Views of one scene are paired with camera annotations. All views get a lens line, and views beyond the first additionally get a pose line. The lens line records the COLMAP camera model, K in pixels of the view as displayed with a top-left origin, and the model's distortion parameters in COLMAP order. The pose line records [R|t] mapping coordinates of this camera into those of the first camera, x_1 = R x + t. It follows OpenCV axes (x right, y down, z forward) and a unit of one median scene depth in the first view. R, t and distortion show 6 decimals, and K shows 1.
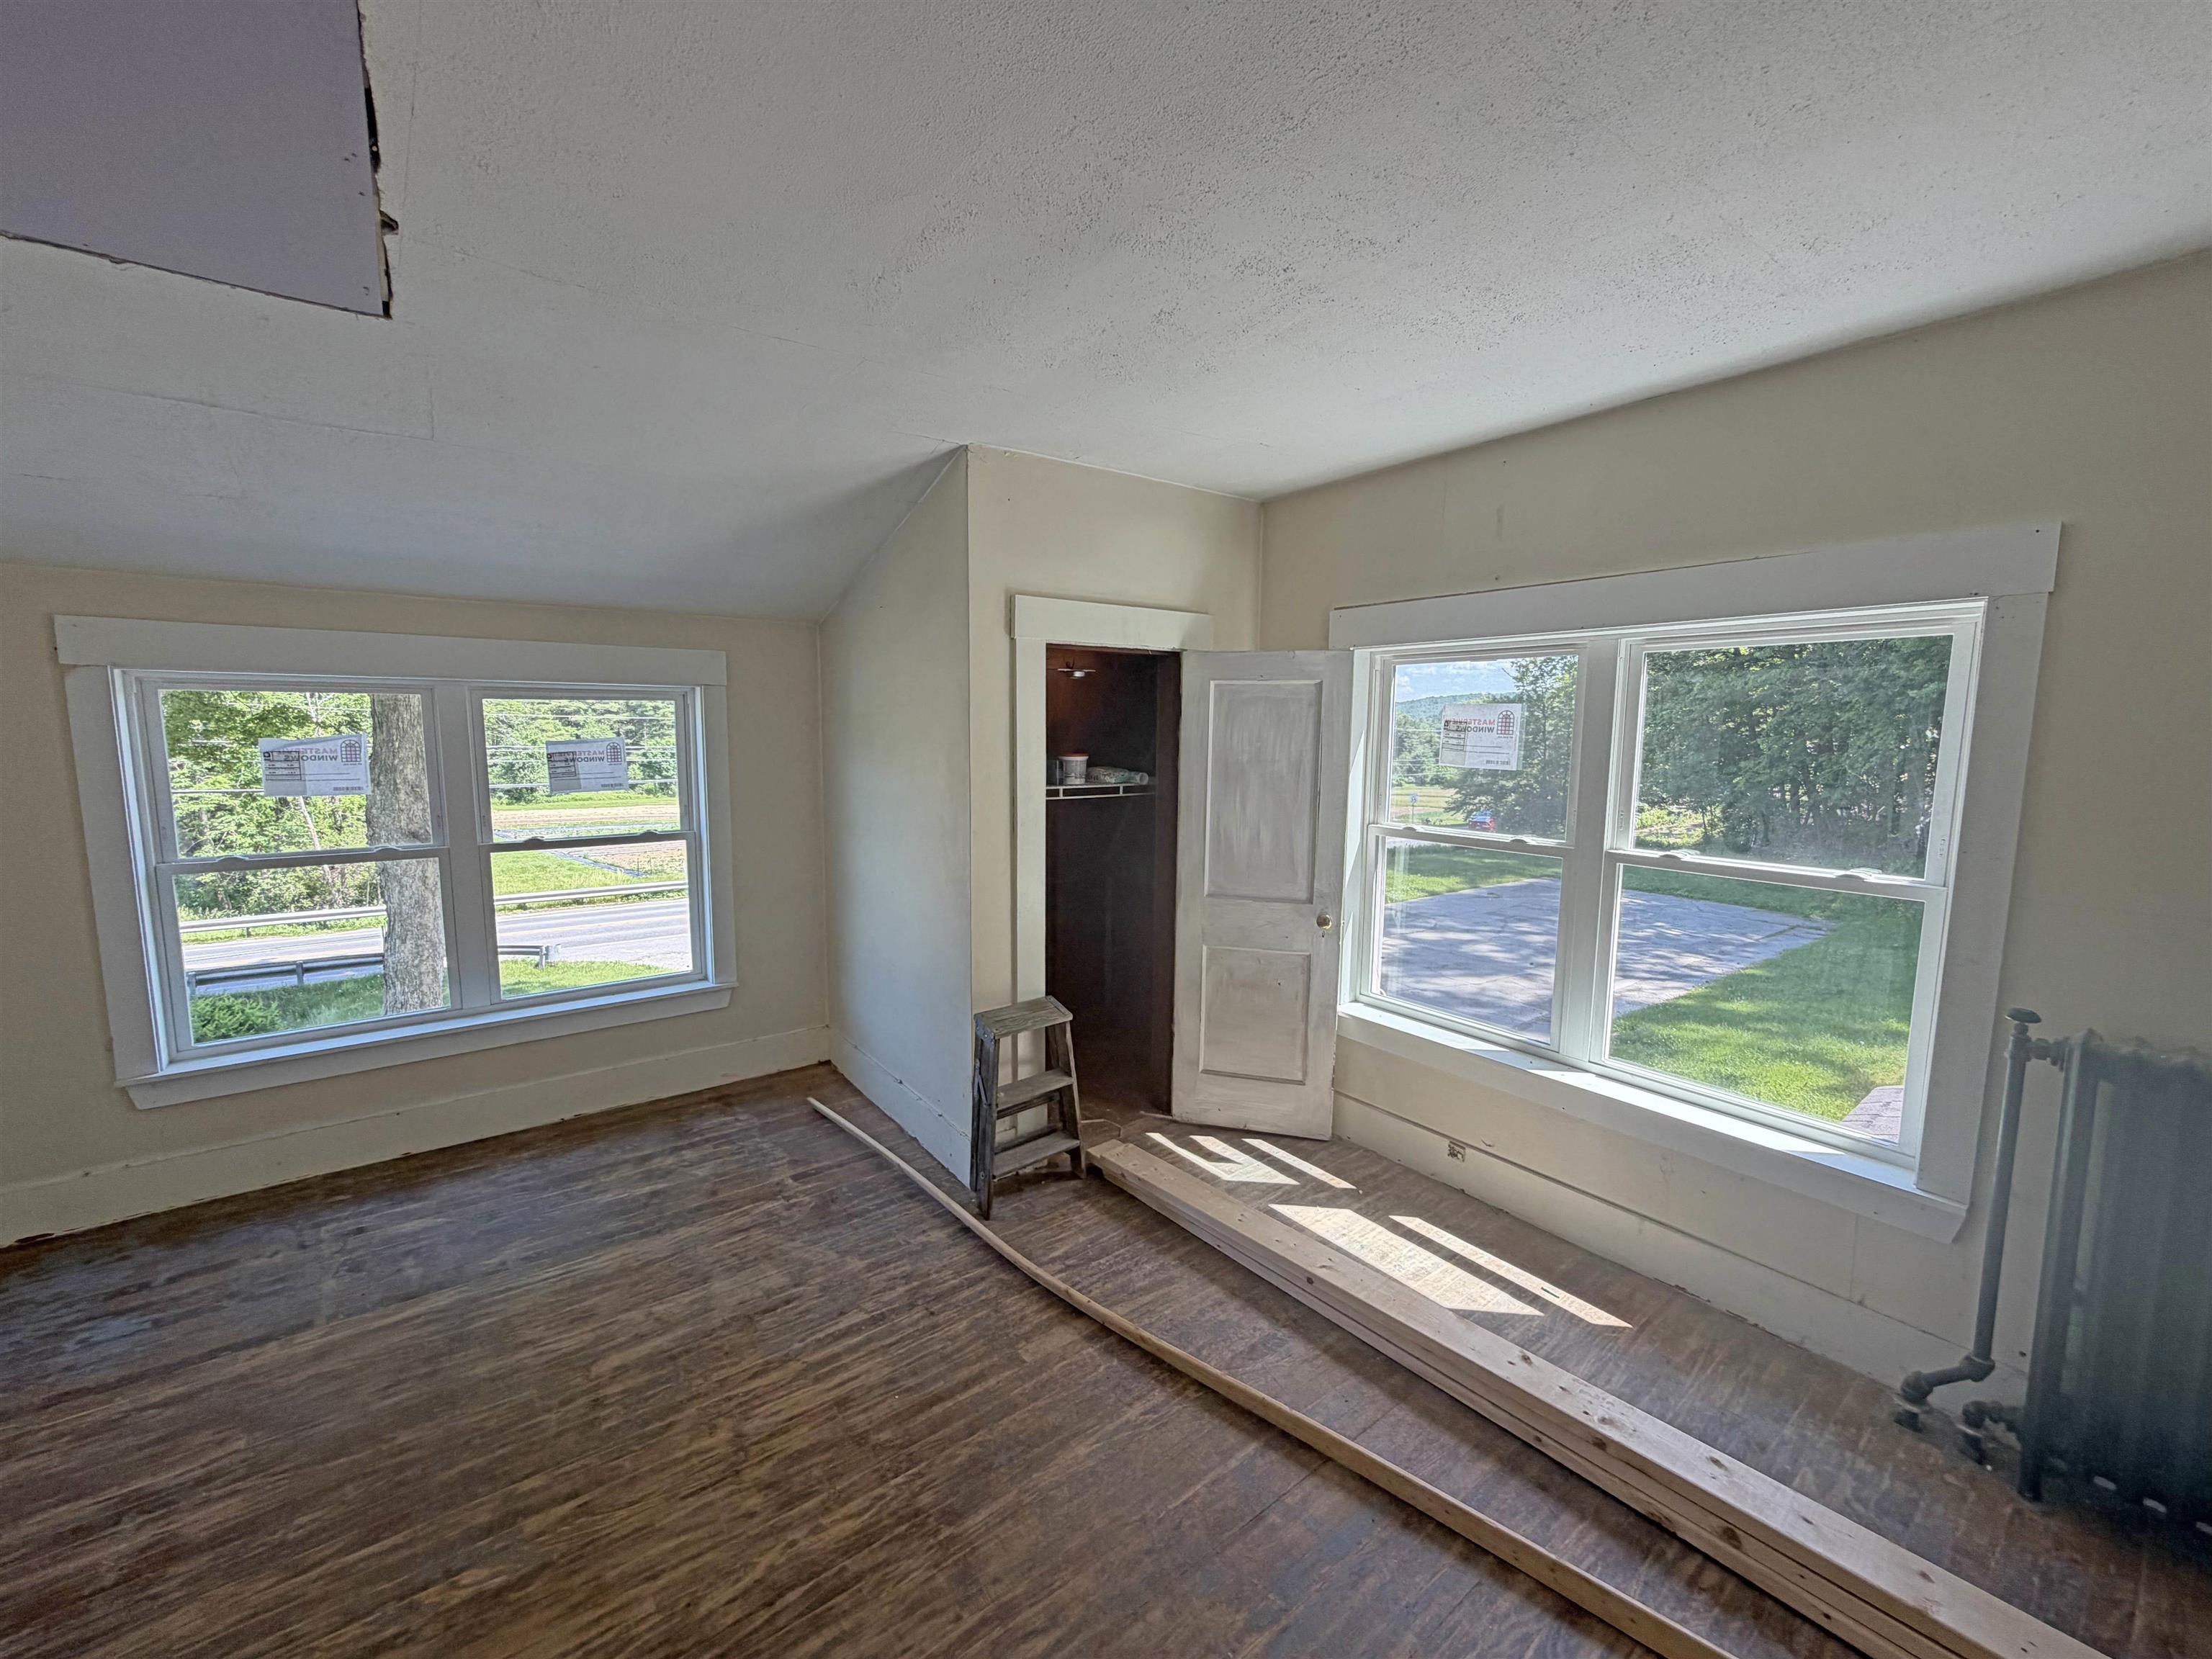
lens RADIAL K [[881.4, 0, 1097.5], [0, 881.4, 827.4], [0, 0, 1]] dist [-0.000723, 0.000164]
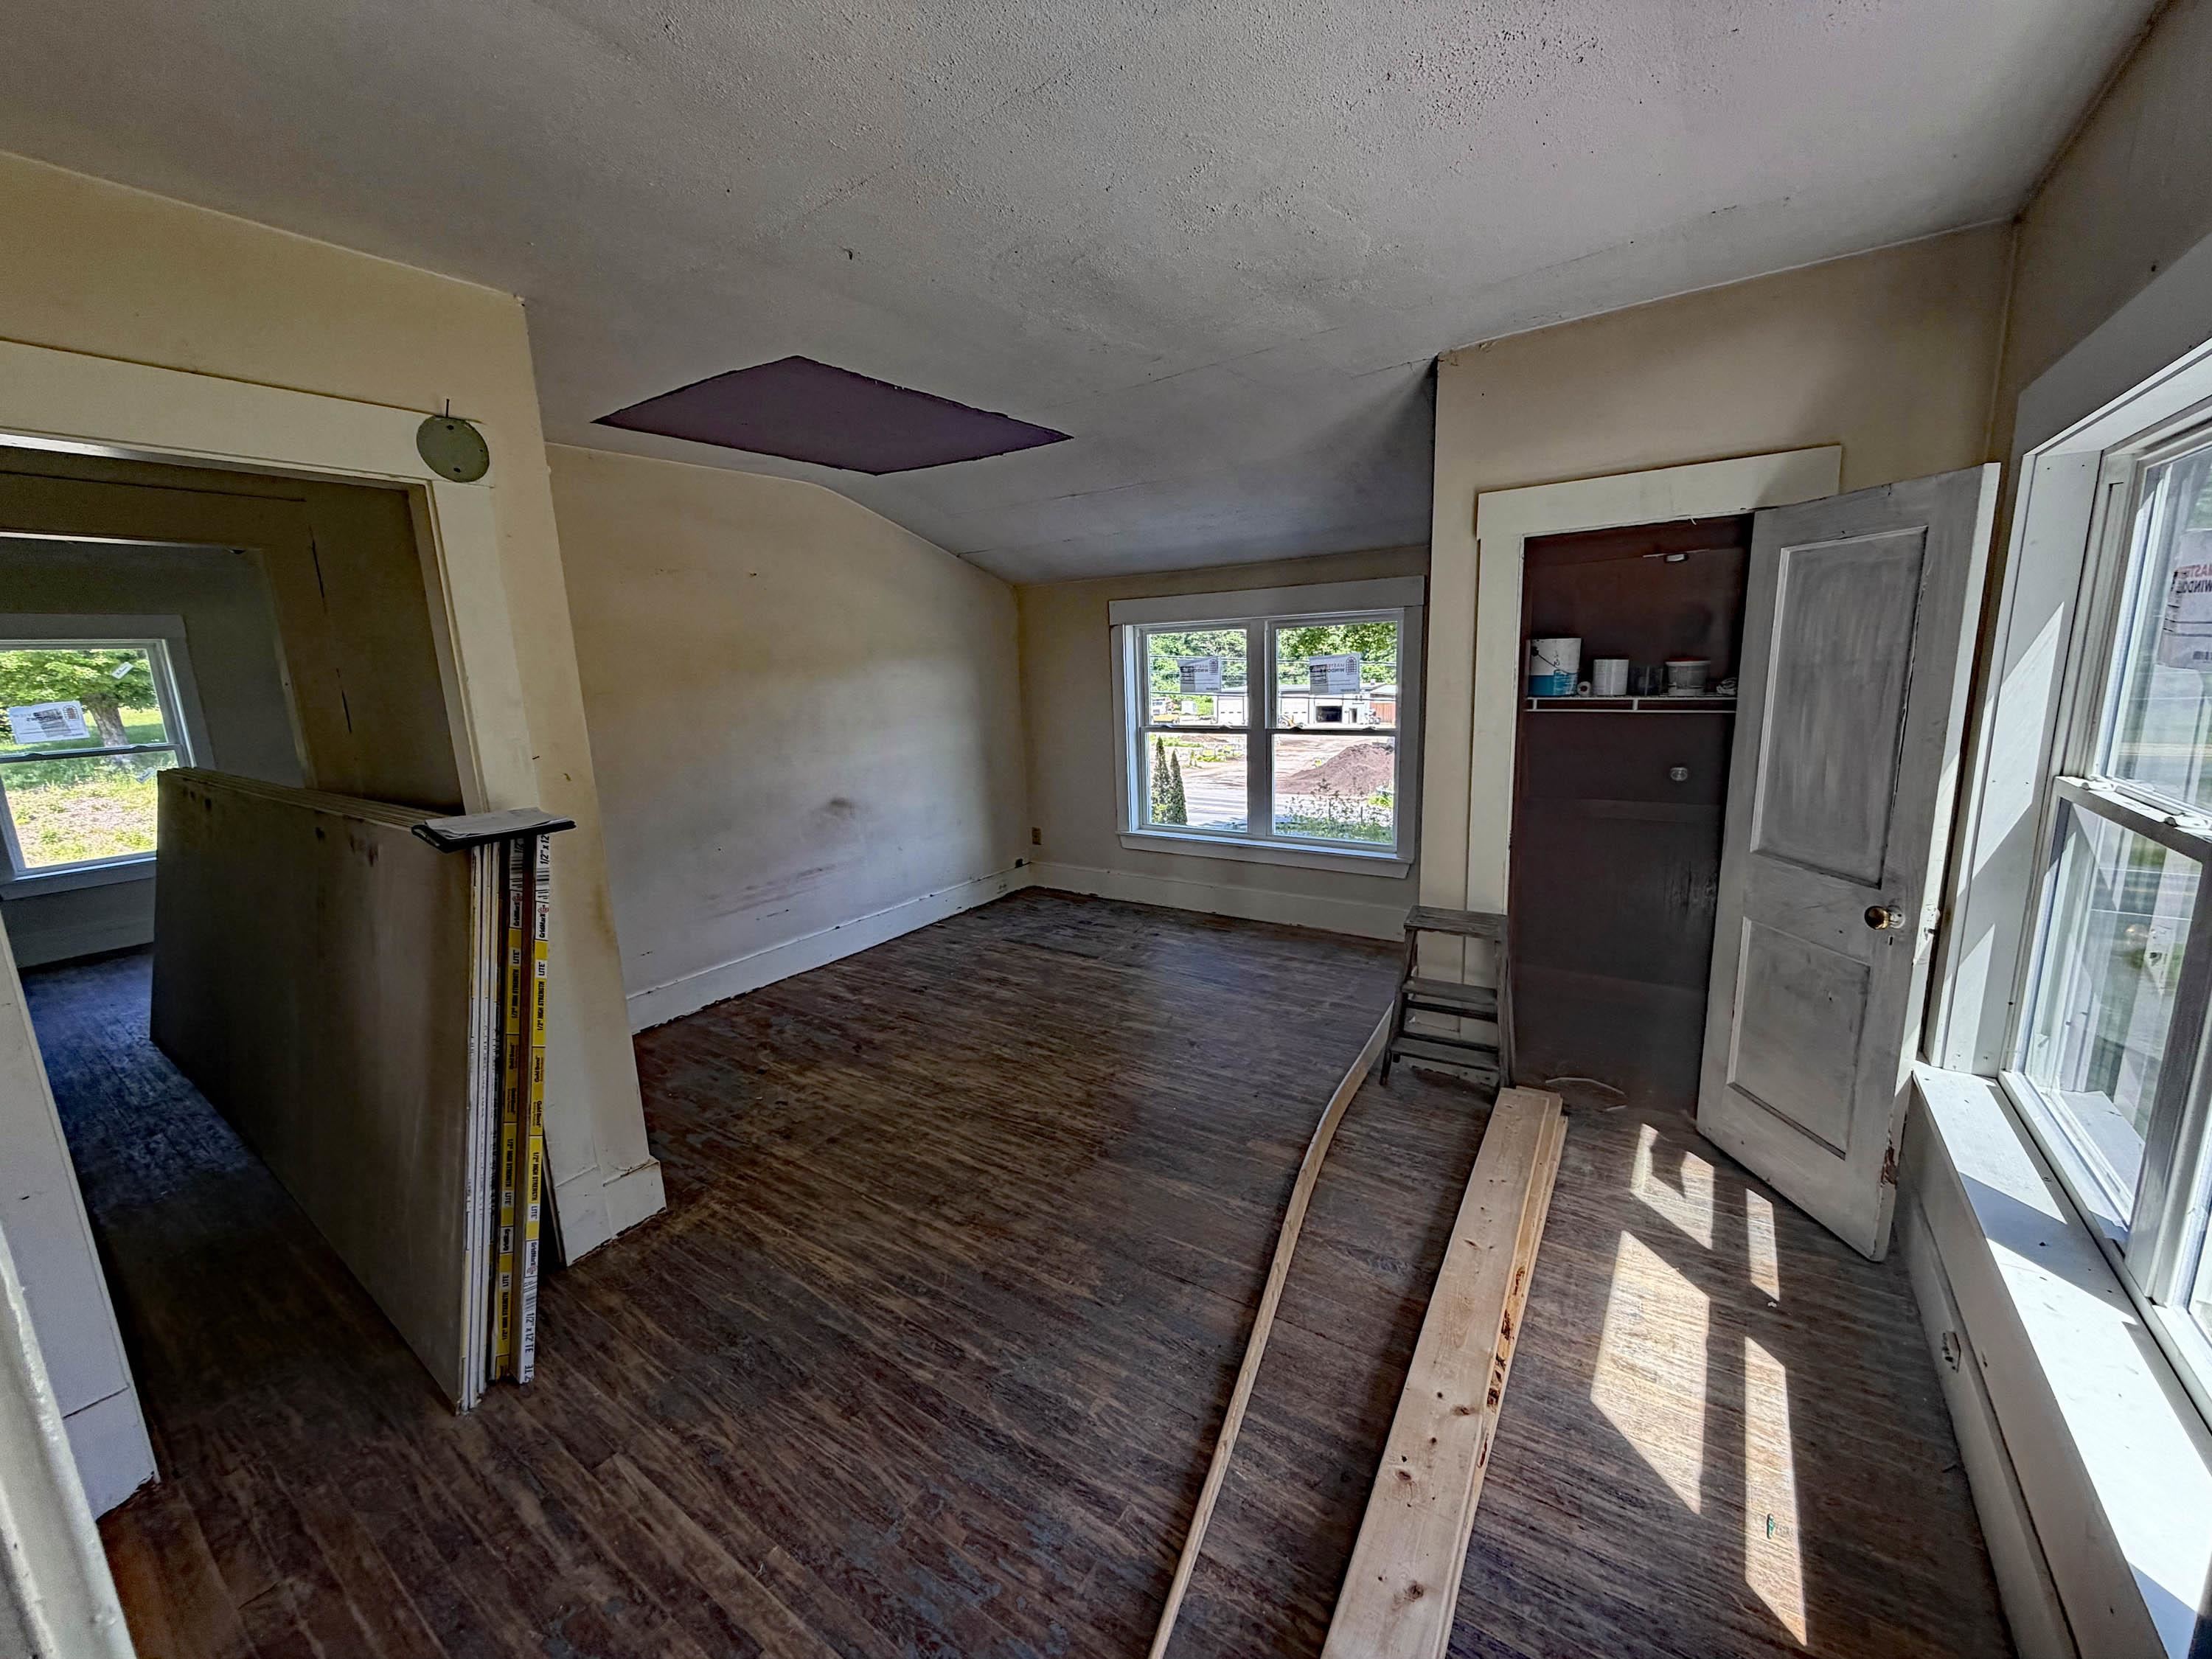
lens RADIAL K [[881.4, 0, 1097.5], [0, 881.4, 827.4], [0, 0, 1]] dist [-0.000723, 0.000164]
pose [[0.306444, 0.158206, -0.938650, 0.699398], [-0.072067, 0.987118, 0.142847, -0.007555], [0.949157, 0.023871, 0.313897, 0.279644]]
